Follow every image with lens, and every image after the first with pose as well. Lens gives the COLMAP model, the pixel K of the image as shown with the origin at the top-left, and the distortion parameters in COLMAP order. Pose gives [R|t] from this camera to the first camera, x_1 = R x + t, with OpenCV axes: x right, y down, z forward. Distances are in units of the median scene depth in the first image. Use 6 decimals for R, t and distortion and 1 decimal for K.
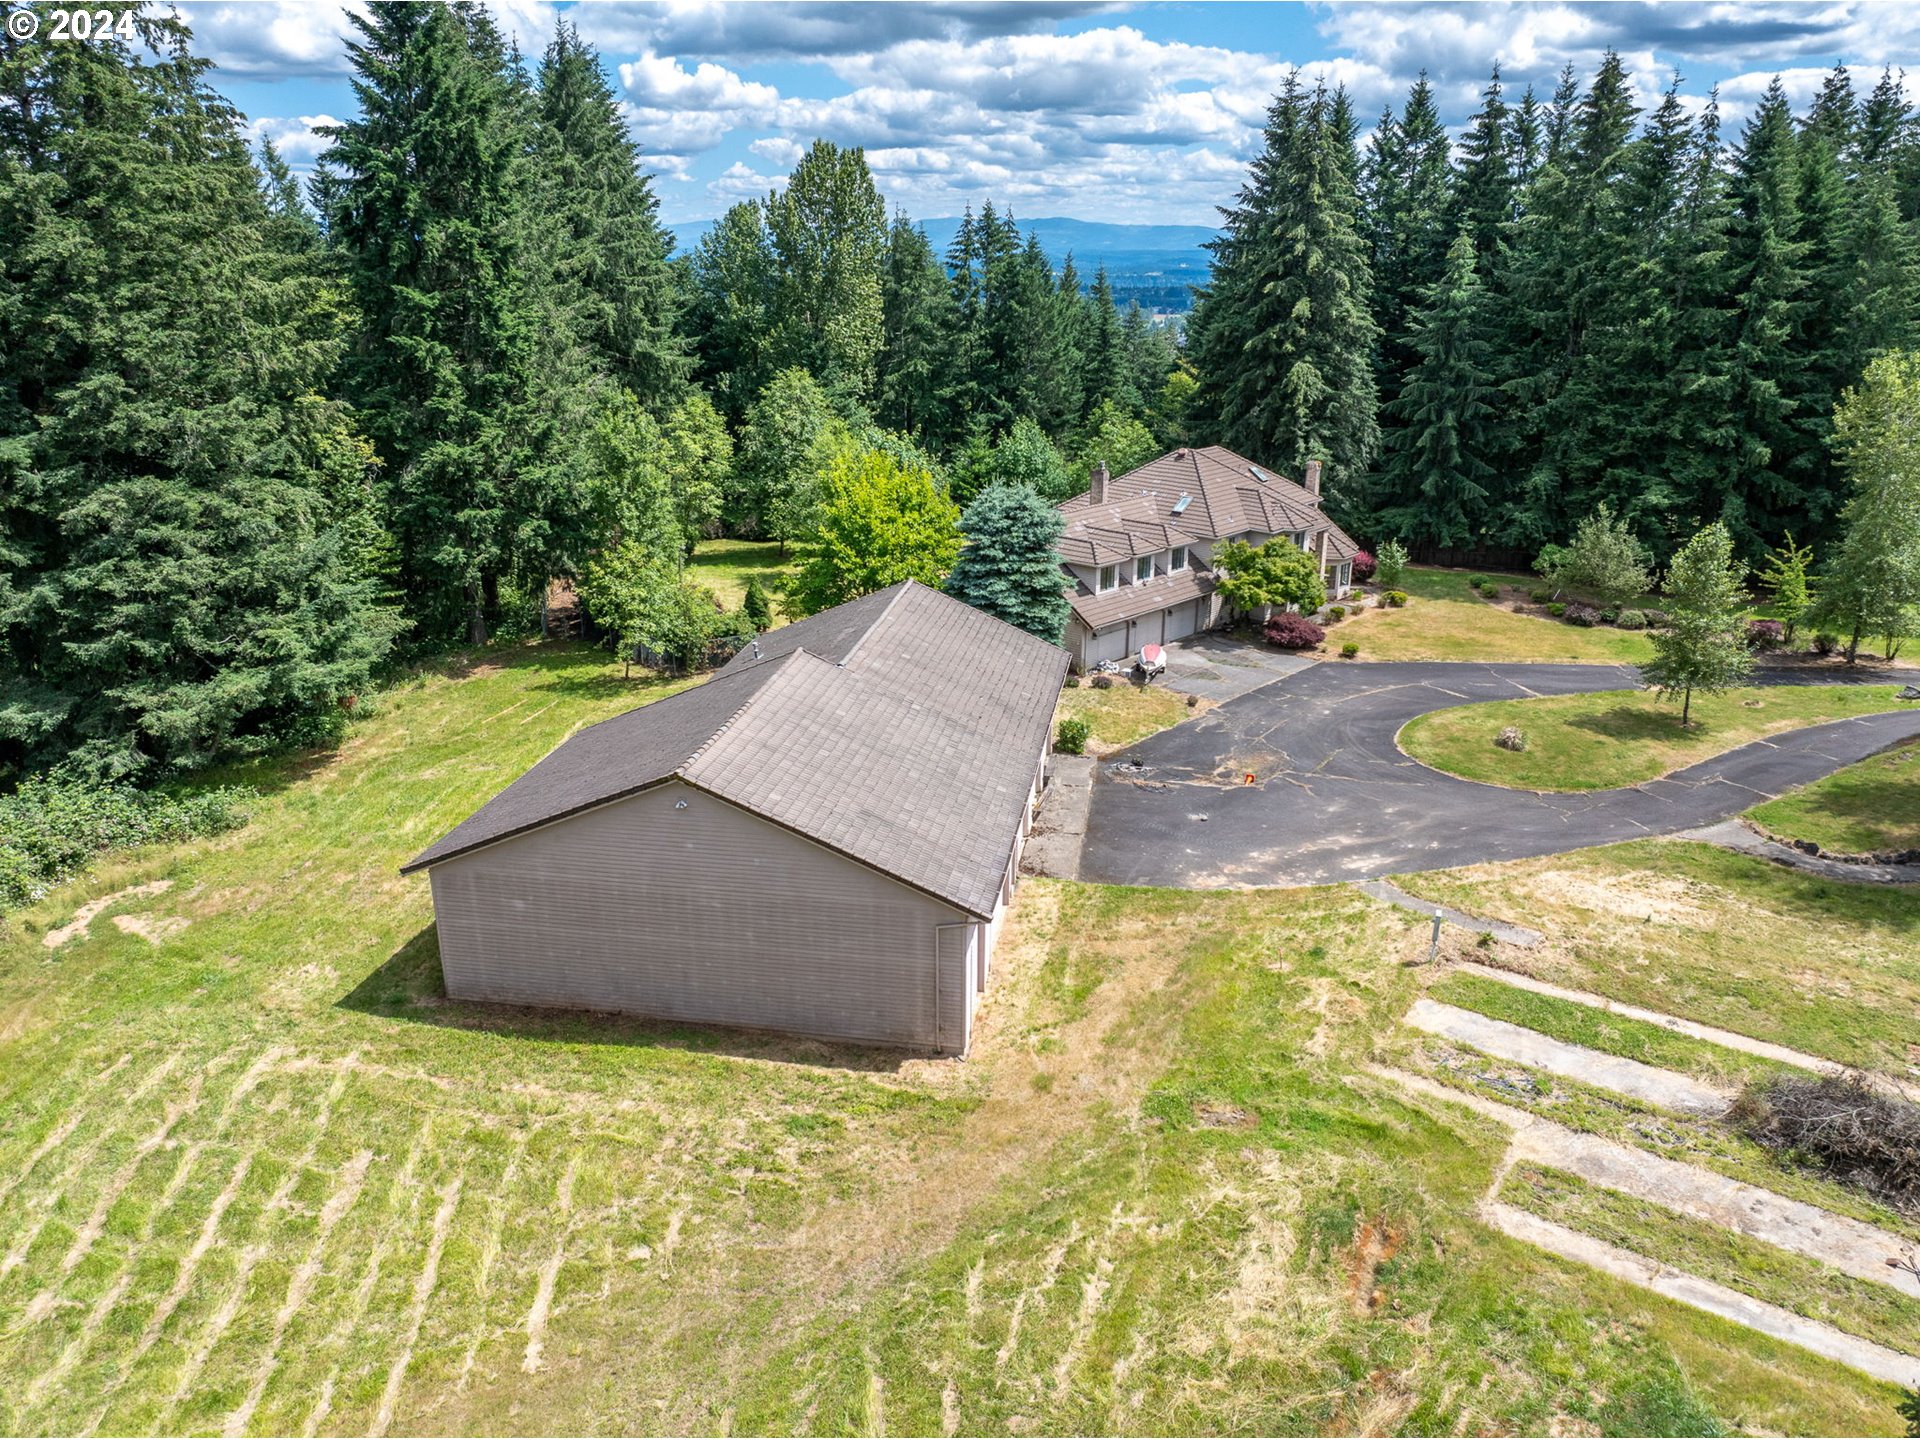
lens RADIAL K [[1345.3, 0, 964.3], [0, 1345.3, 708.6], [0, 0, 1]] dist [-0.038743, 0.003677]
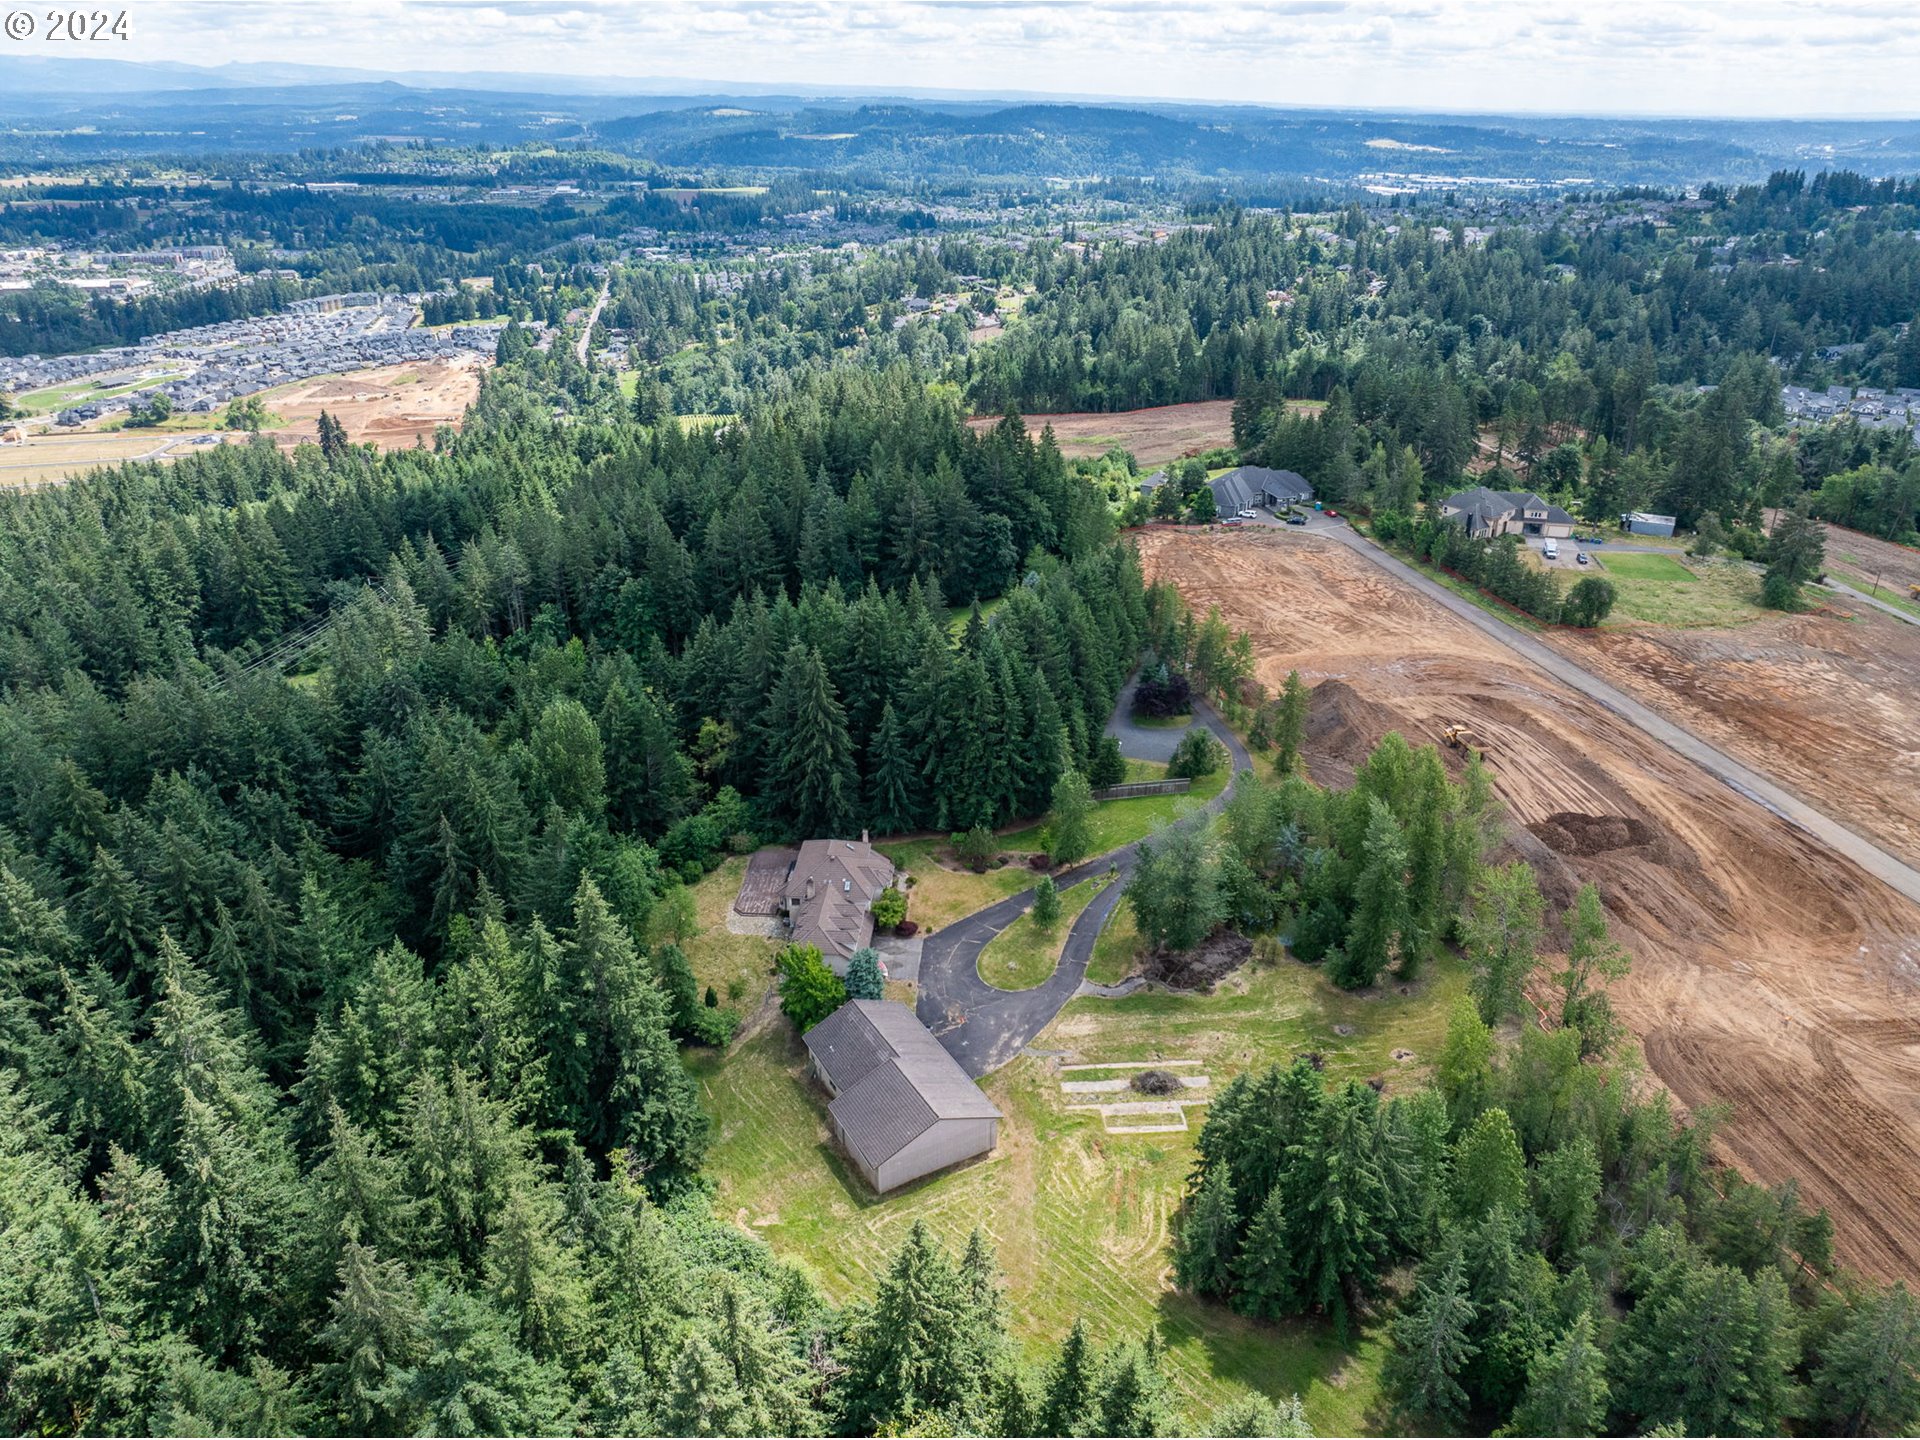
lens RADIAL K [[1343.5, 0, 960.0], [0, 1343.5, 720.0], [0, 0, 1]] dist [-0.054669, 0.026082]
pose [[0.772526, -0.271272, 0.574121, -1.550023], [0.201093, 0.962132, 0.184020, -1.328137], [-0.602300, -0.026708, 0.797823, -1.635351]]
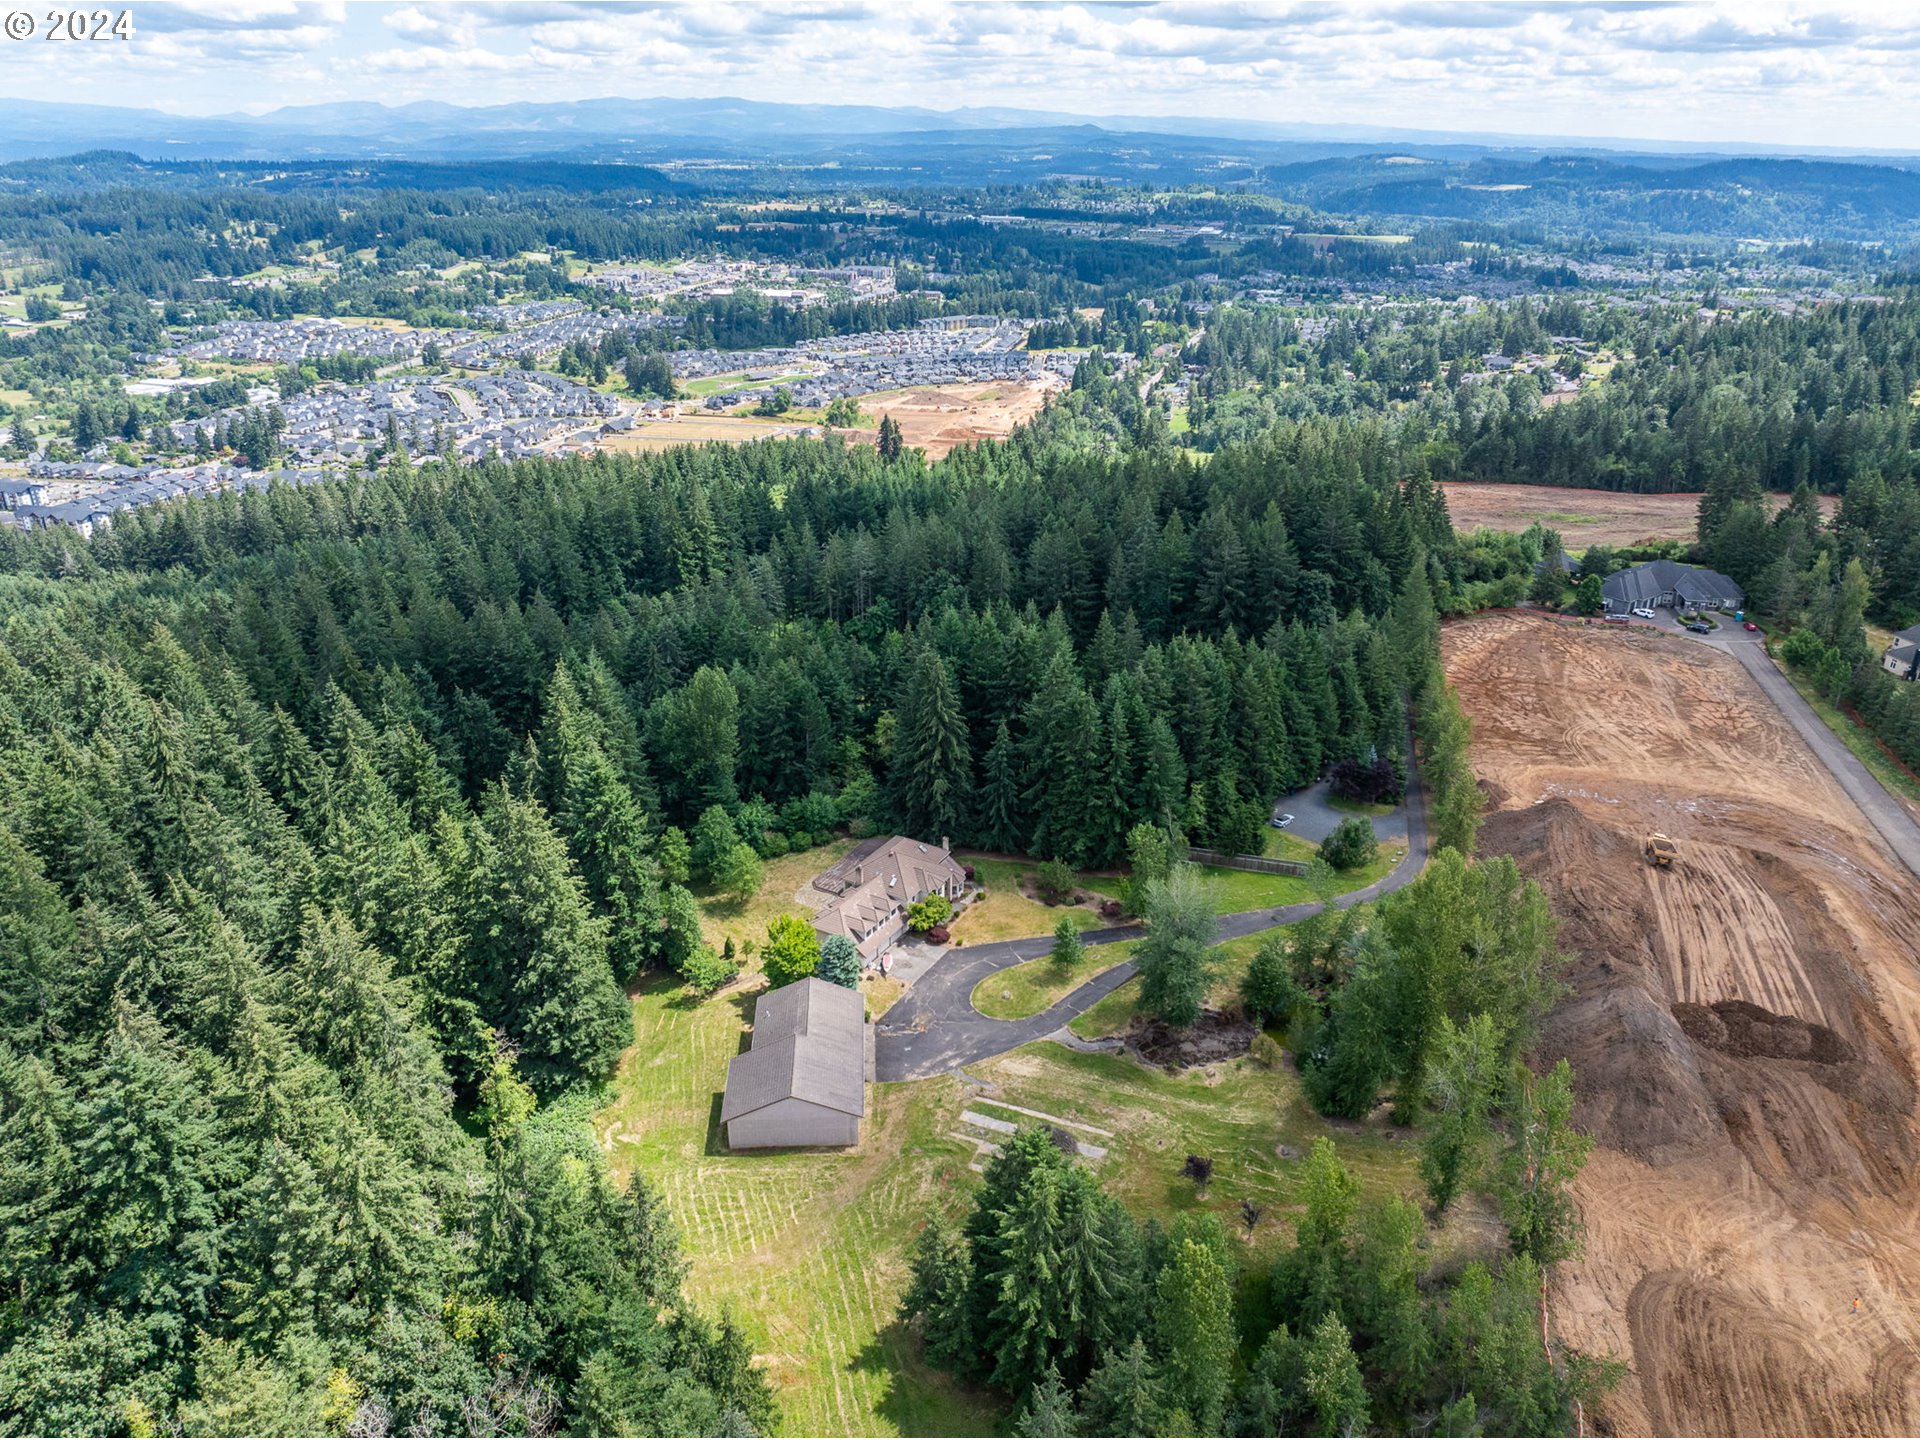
lens RADIAL K [[1345.3, 0, 964.3], [0, 1345.3, 708.6], [0, 0, 1]] dist [-0.038743, 0.003677]
pose [[0.974376, -0.091034, 0.205678, -0.311034], [0.074314, 0.993378, 0.087618, -1.085879], [-0.212292, -0.070088, 0.974690, -2.320594]]
